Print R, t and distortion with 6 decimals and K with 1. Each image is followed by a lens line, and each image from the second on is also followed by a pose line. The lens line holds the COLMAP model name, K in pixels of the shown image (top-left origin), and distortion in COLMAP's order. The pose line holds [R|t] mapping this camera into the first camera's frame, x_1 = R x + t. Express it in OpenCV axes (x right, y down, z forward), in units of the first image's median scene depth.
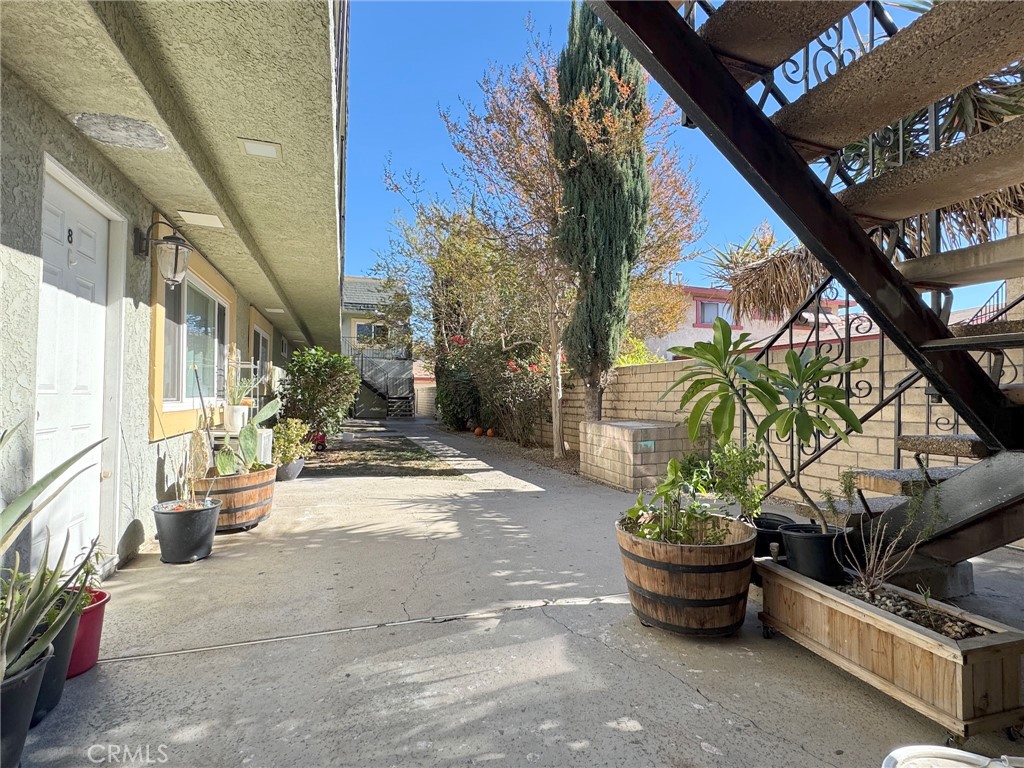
lens RADIAL K [[507.9, 0, 512.2], [0, 507.9, 382.0], [0, 0, 1]] dist [-0.005770, 0.000097]
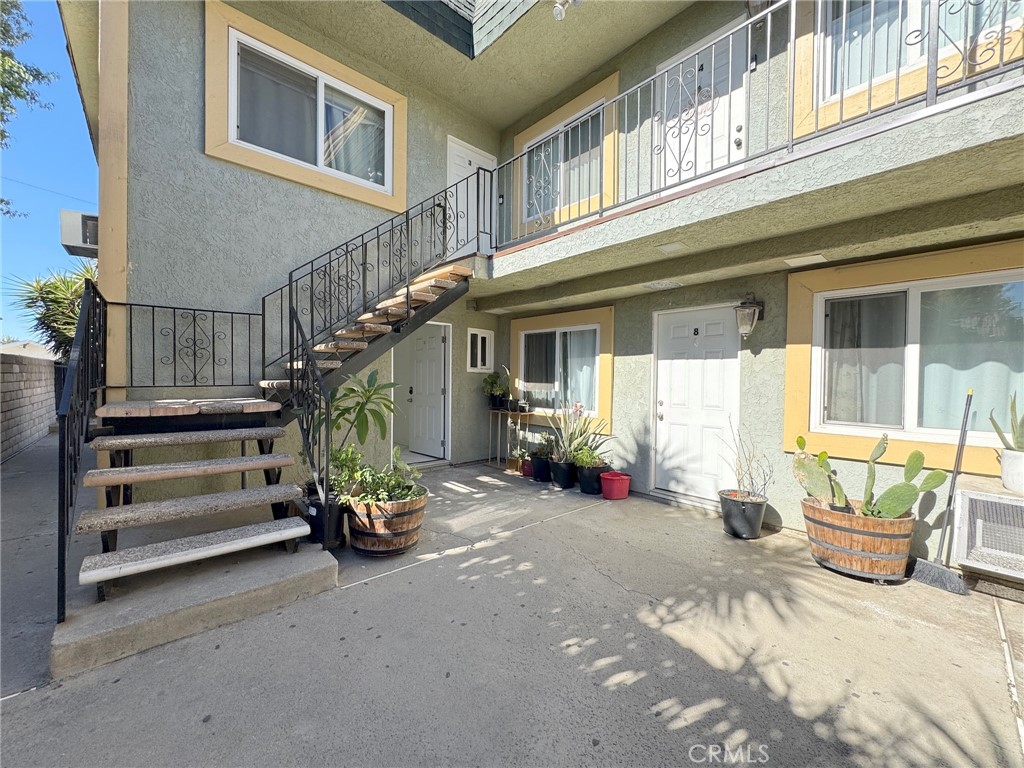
lens RADIAL K [[407.9, 0, 511.6], [0, 407.9, 386.1], [0, 0, 1]] dist [-0.000995, 0.000260]
pose [[-0.916349, -0.013394, -0.400156, 0.343314], [-0.009398, 0.999884, -0.011947, -0.030399], [0.400269, -0.007187, -0.916369, 1.618823]]
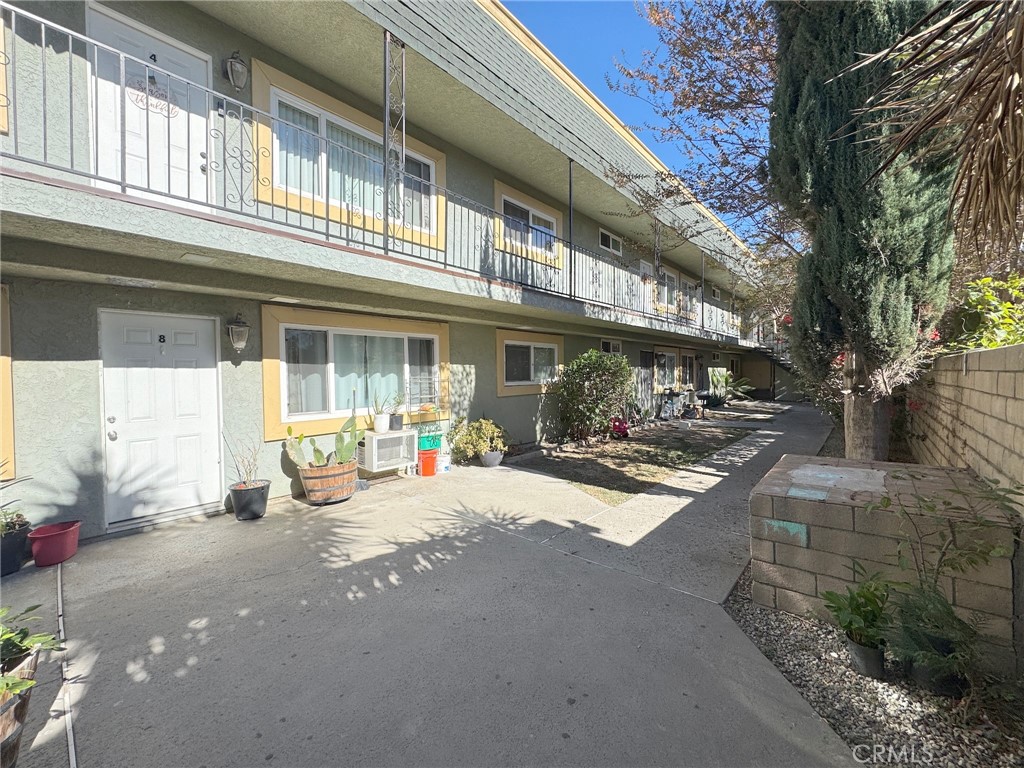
lens RADIAL K [[407.9, 0, 514.3], [0, 407.9, 383.4], [0, 0, 1]] dist [-0.000995, 0.000260]
pose [[0.503046, 0.007281, -0.864229, 0.848082], [0.042424, 0.998551, 0.033106, -0.081675], [0.863218, -0.053318, 0.502009, 1.003562]]
